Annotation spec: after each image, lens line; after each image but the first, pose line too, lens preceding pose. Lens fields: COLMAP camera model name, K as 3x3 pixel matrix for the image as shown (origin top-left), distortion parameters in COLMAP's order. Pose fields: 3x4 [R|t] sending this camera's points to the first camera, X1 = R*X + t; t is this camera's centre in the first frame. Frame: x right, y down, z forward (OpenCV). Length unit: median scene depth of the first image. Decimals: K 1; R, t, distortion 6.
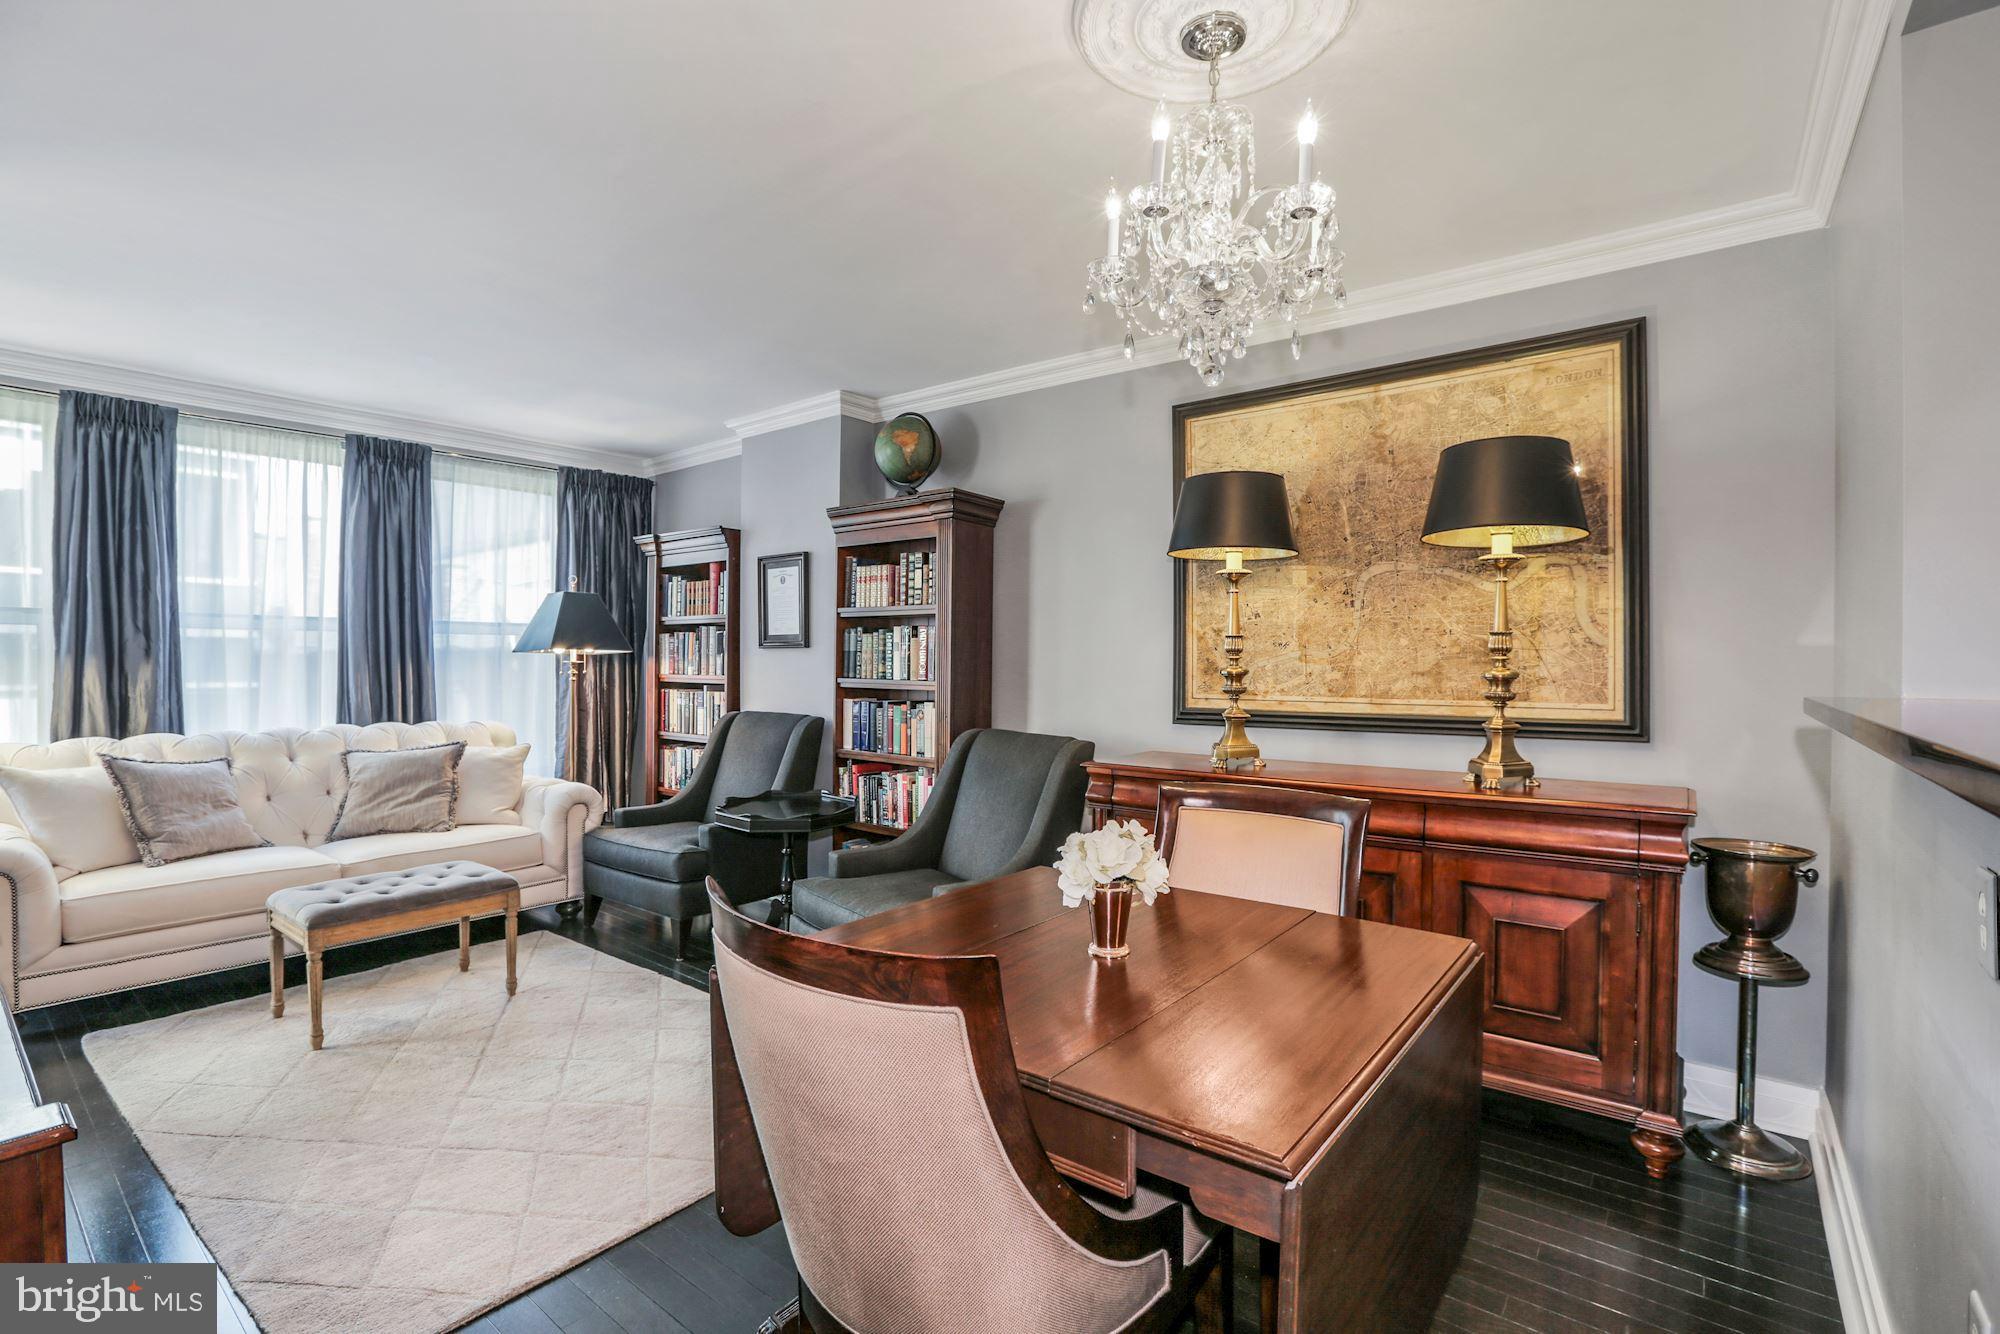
lens RADIAL K [[897.9, 0, 998.8], [0, 897.9, 685.7], [0, 0, 1]] dist [-0.048693, 0.000400]
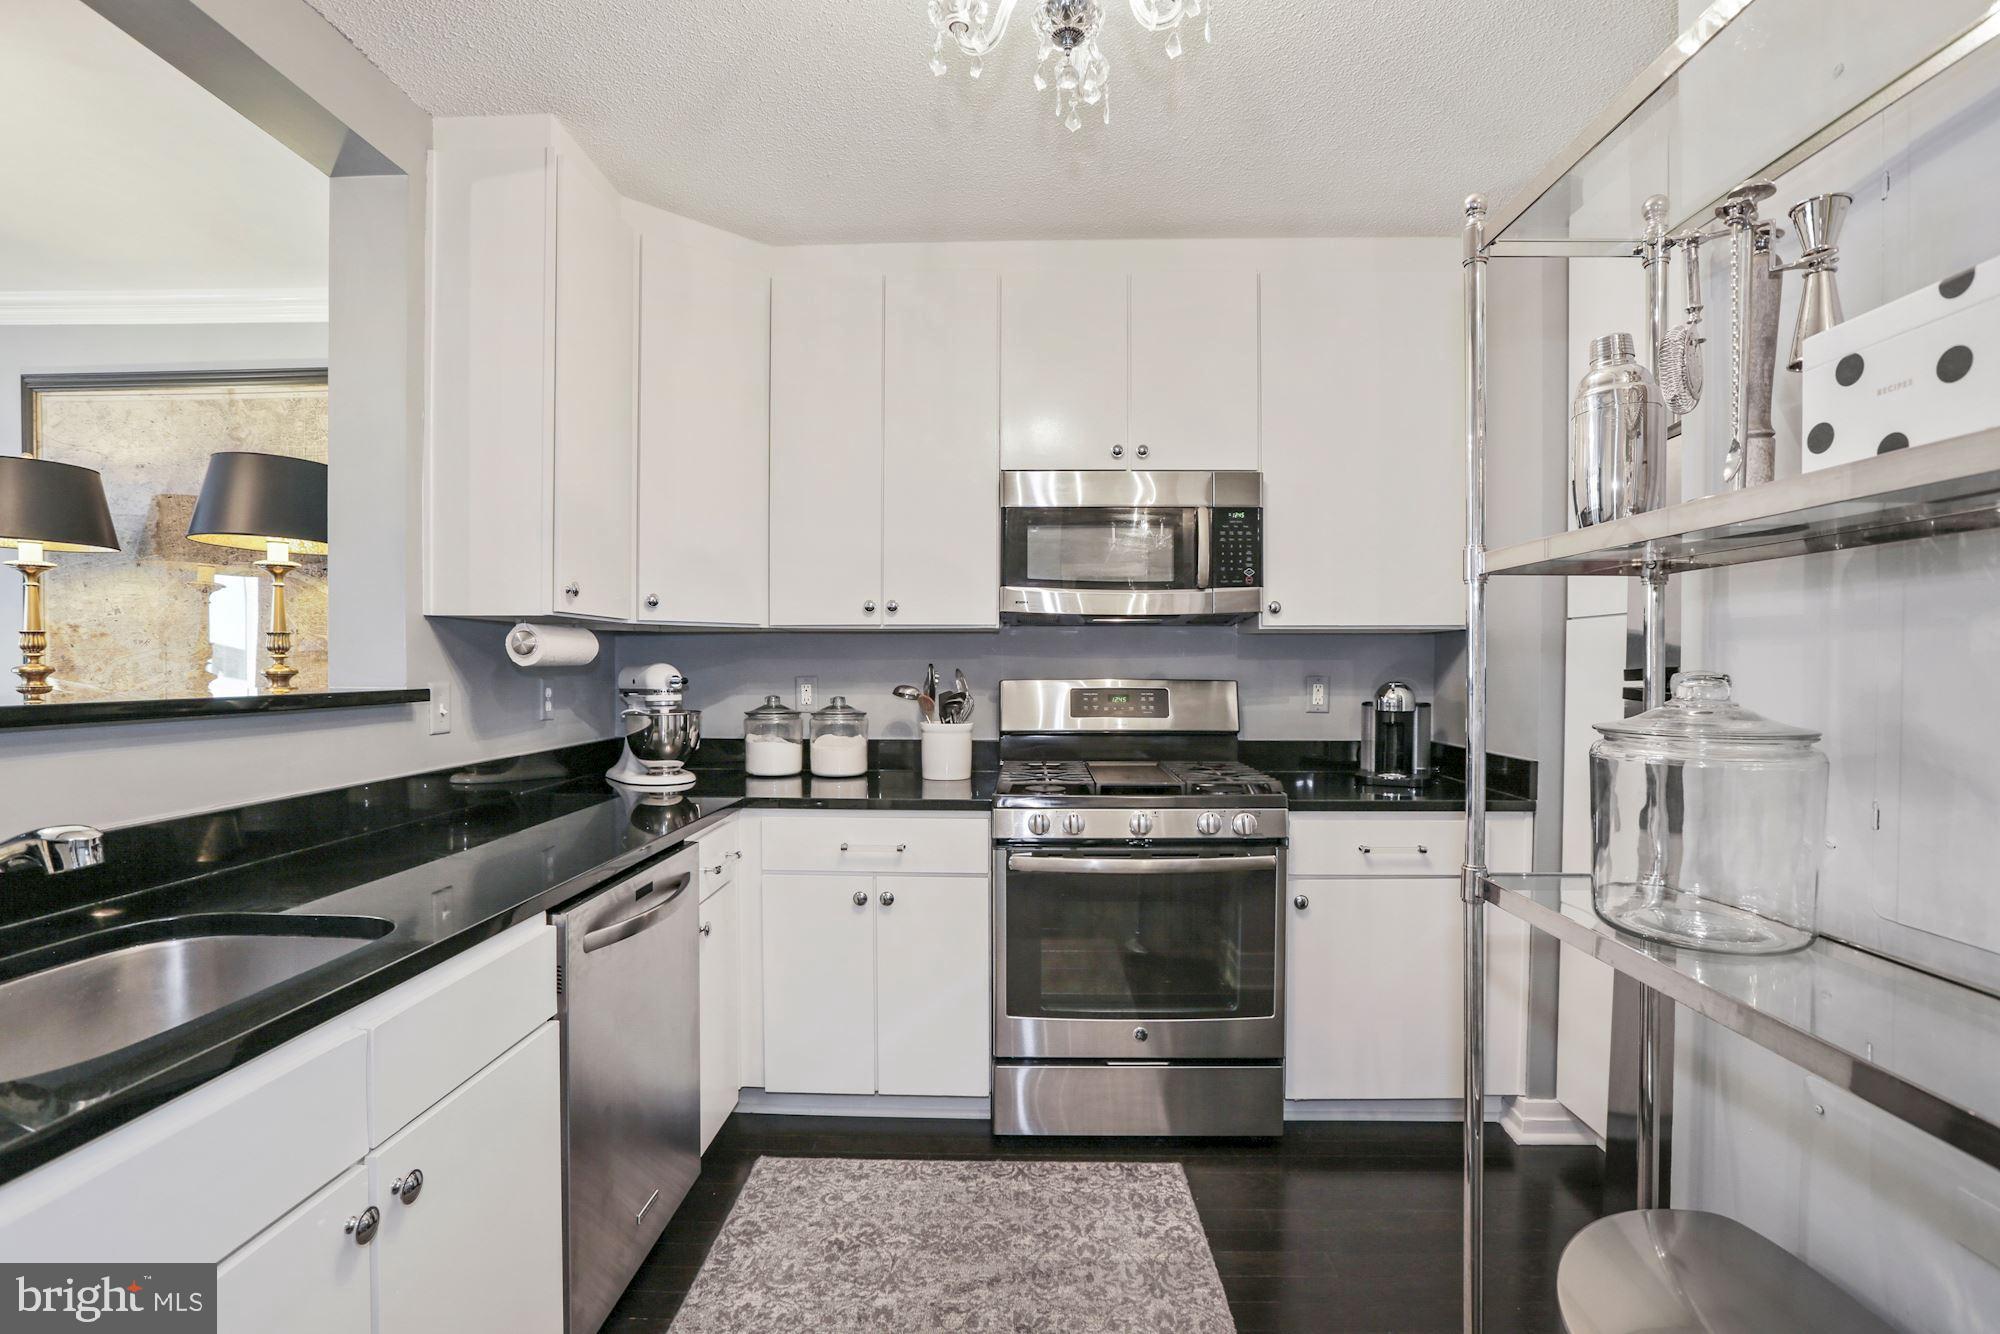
lens RADIAL K [[909.9, 0, 1002.9], [0, 909.9, 683.5], [0, 0, 1]] dist [-0.049986, 0.015765]
pose [[0.801864, -0.013883, 0.597345, 0.378722], [0.014604, 0.999887, 0.003636, 0.006821], [-0.597328, 0.005808, 0.801976, -0.243188]]
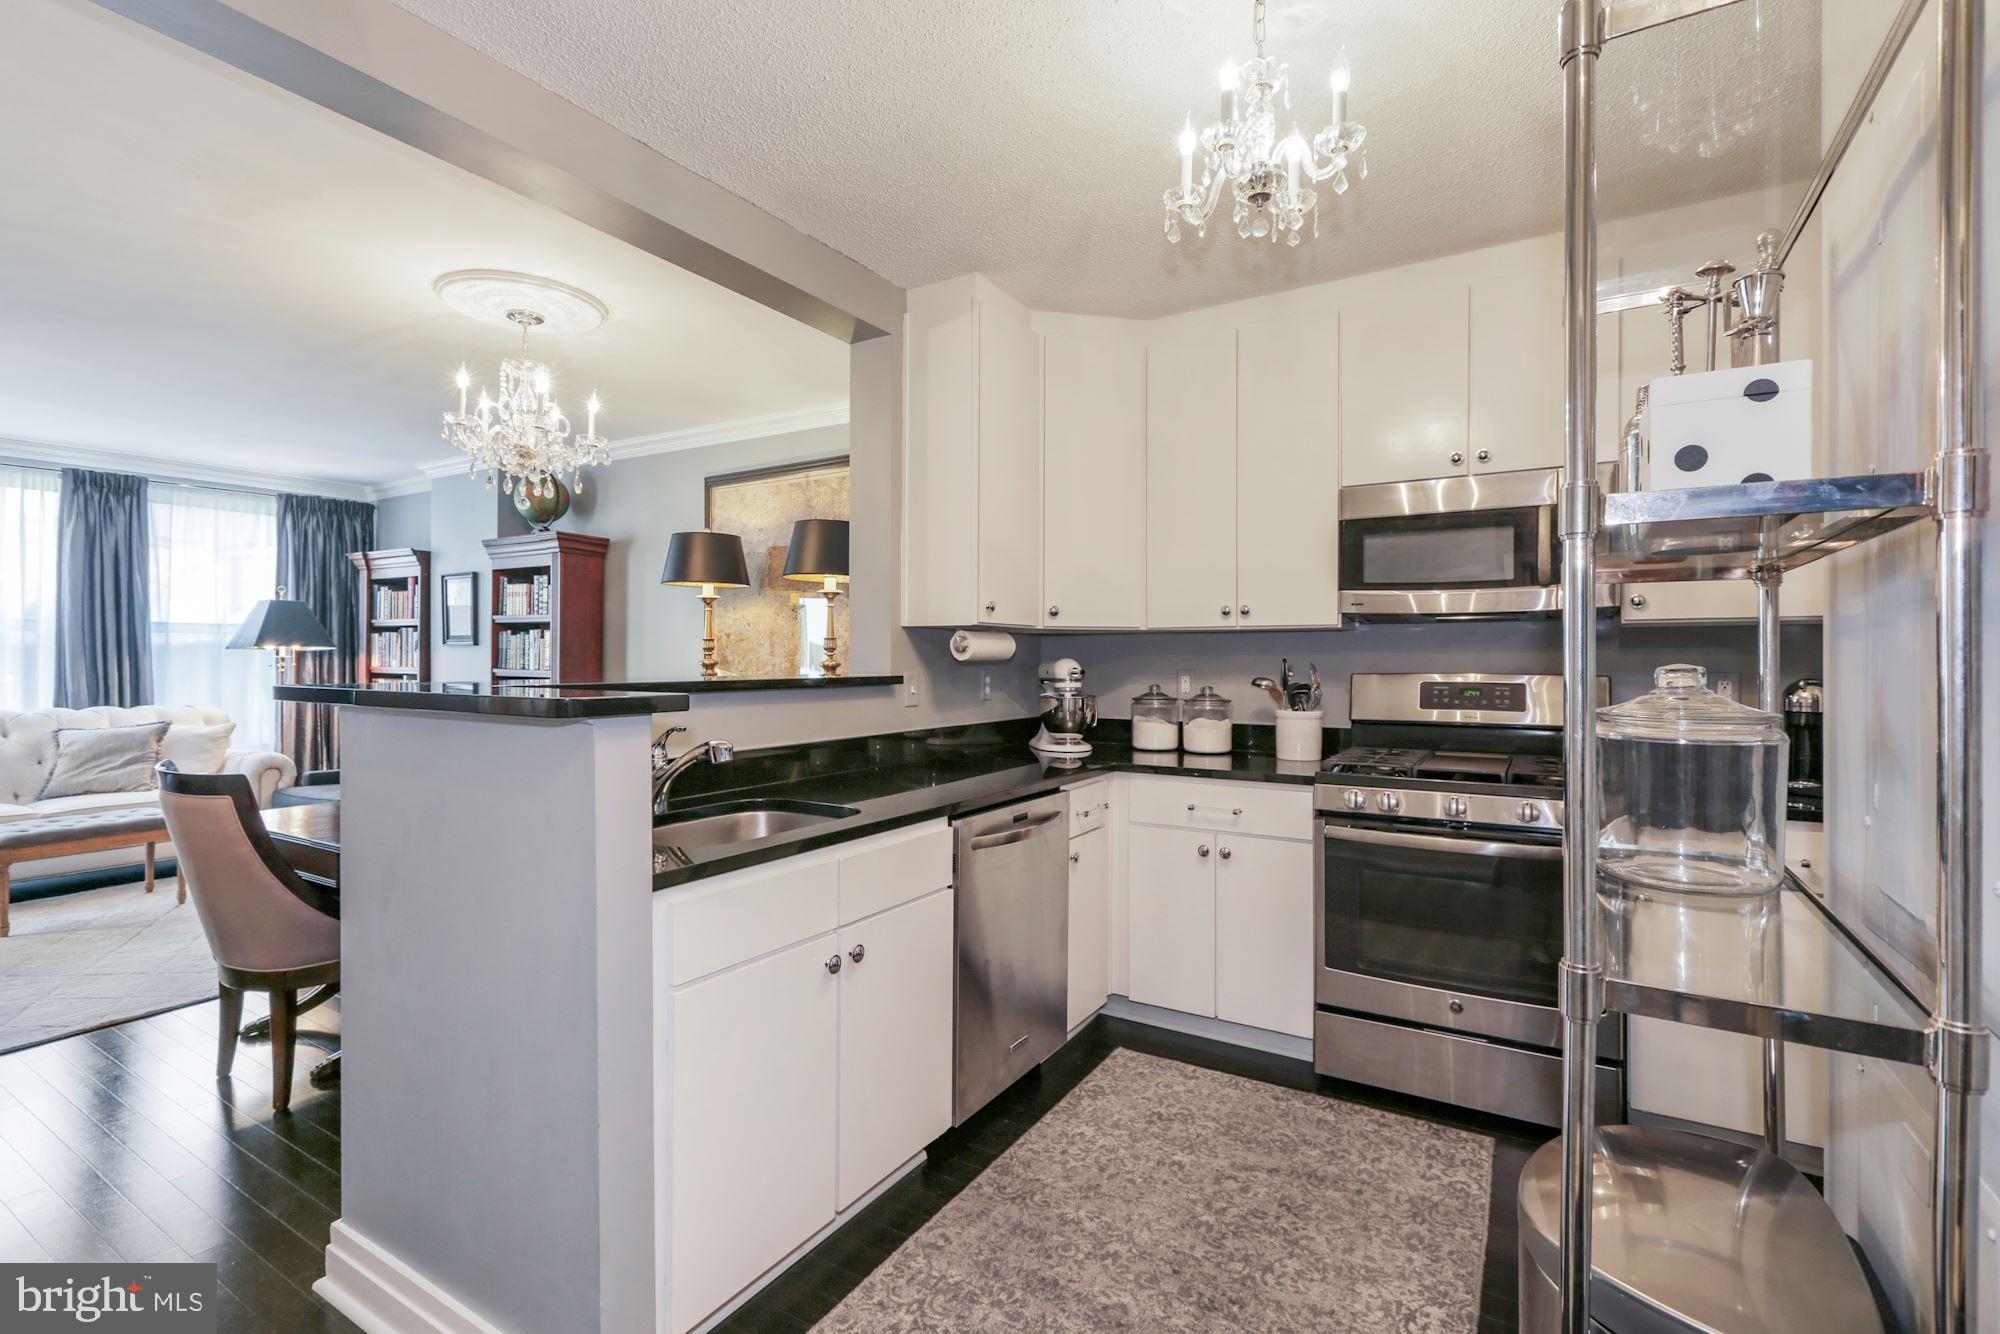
lens RADIAL K [[904.9, 0, 1000.0], [0, 904.9, 667.0], [0, 0, 1]] dist [0.000977, -0.000669]
pose [[0.993319, -0.002552, 0.115377, 0.411355], [0.004183, 0.999895, -0.013890, 0.010495], [-0.115329, 0.014279, 0.993225, -0.407629]]
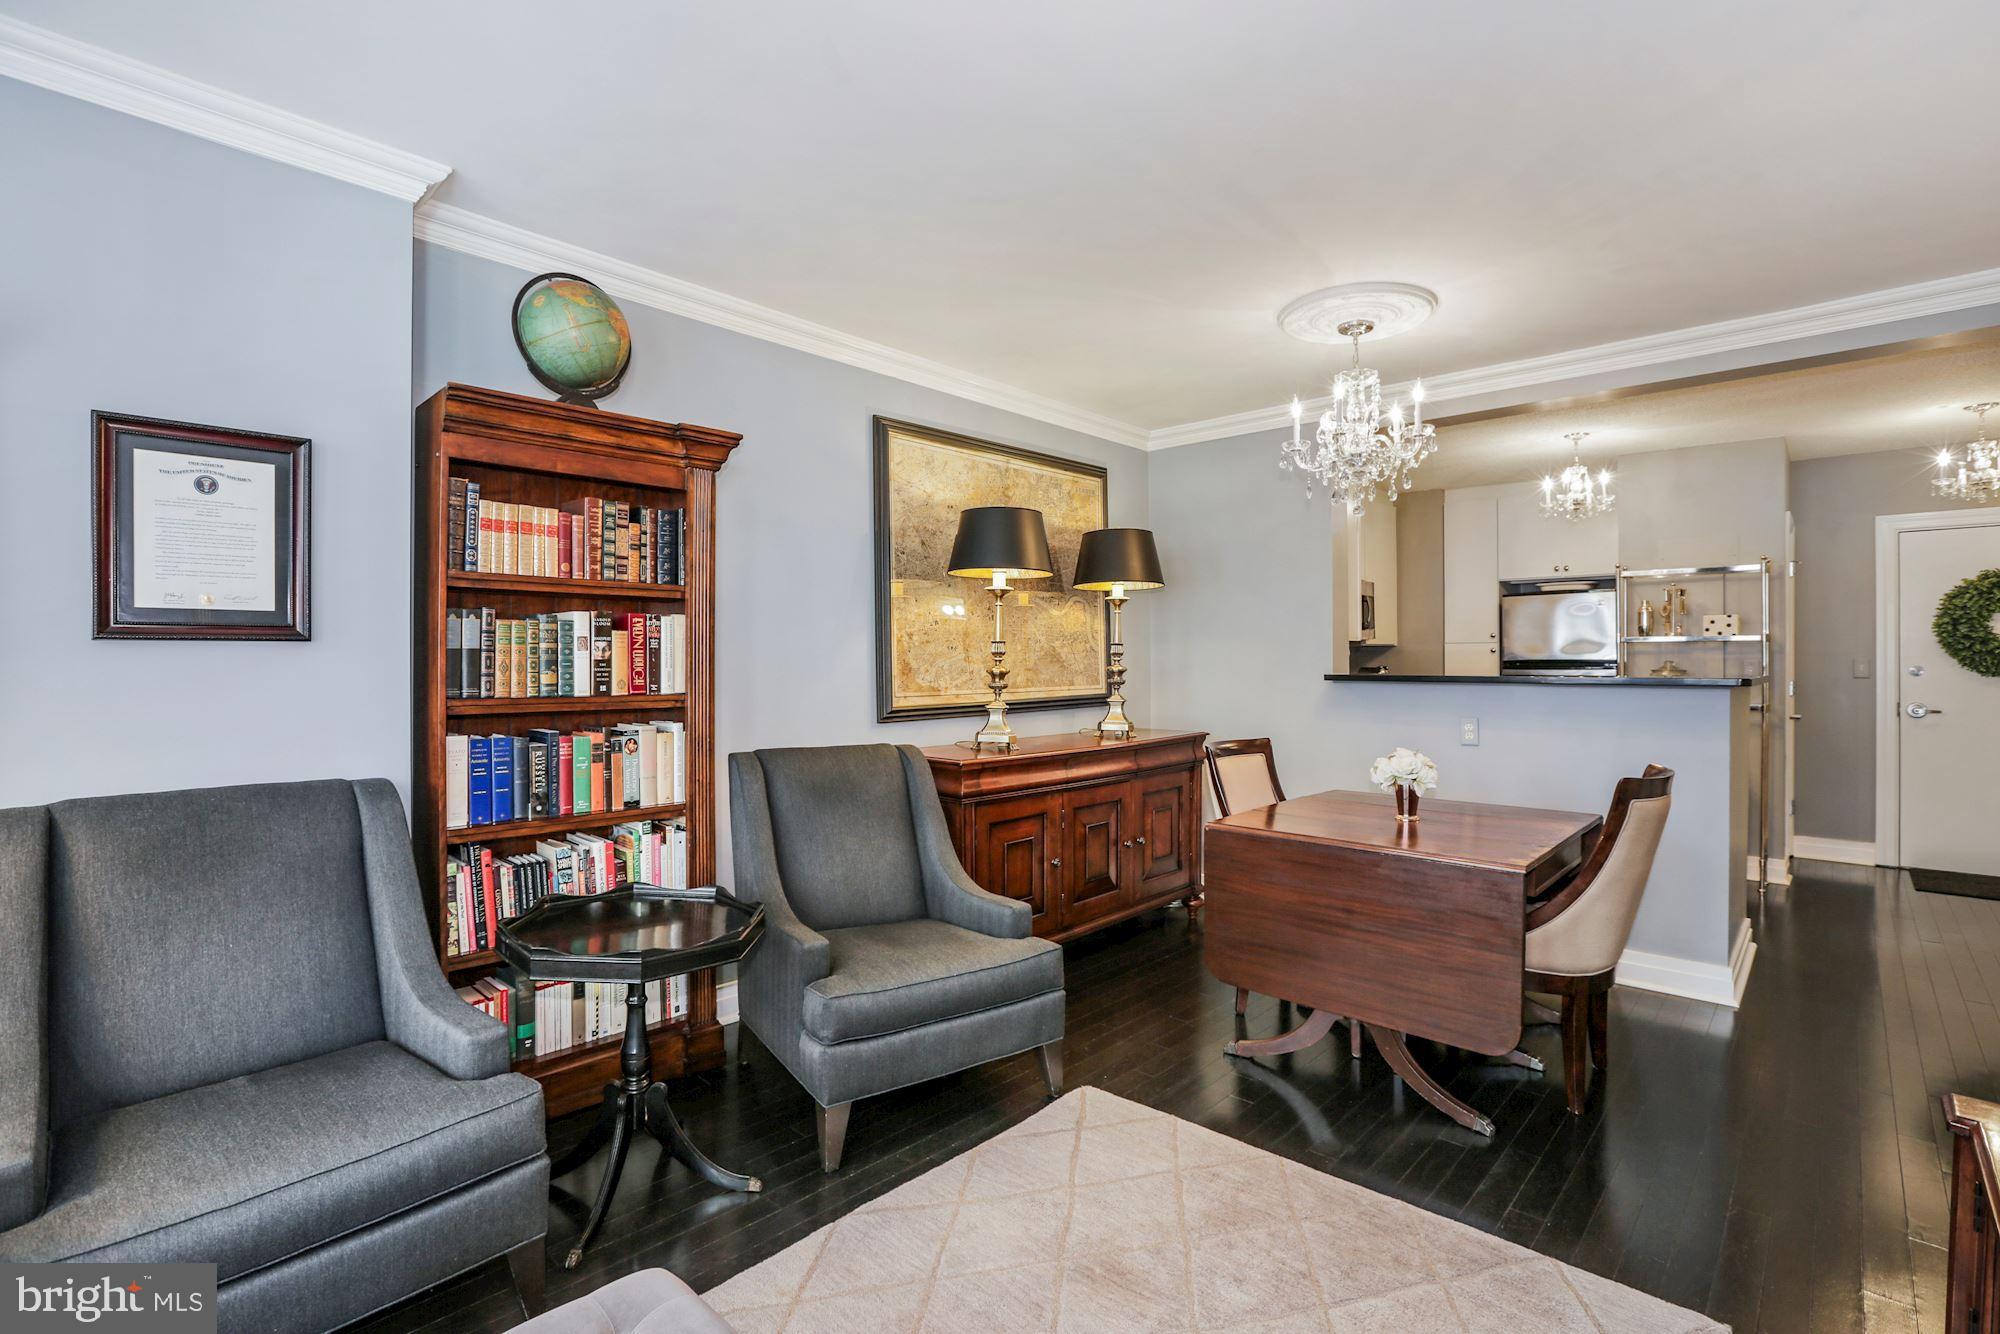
lens RADIAL K [[961.8, 0, 1039.1], [0, 961.8, 662.3], [0, 0, 1]] dist [-0.013512, -0.000091]
pose [[0.061764, -0.010734, 0.998033, -0.742864], [0.025567, 0.999631, 0.009169, -0.027327], [-0.997763, 0.024950, 0.062015, 0.616682]]
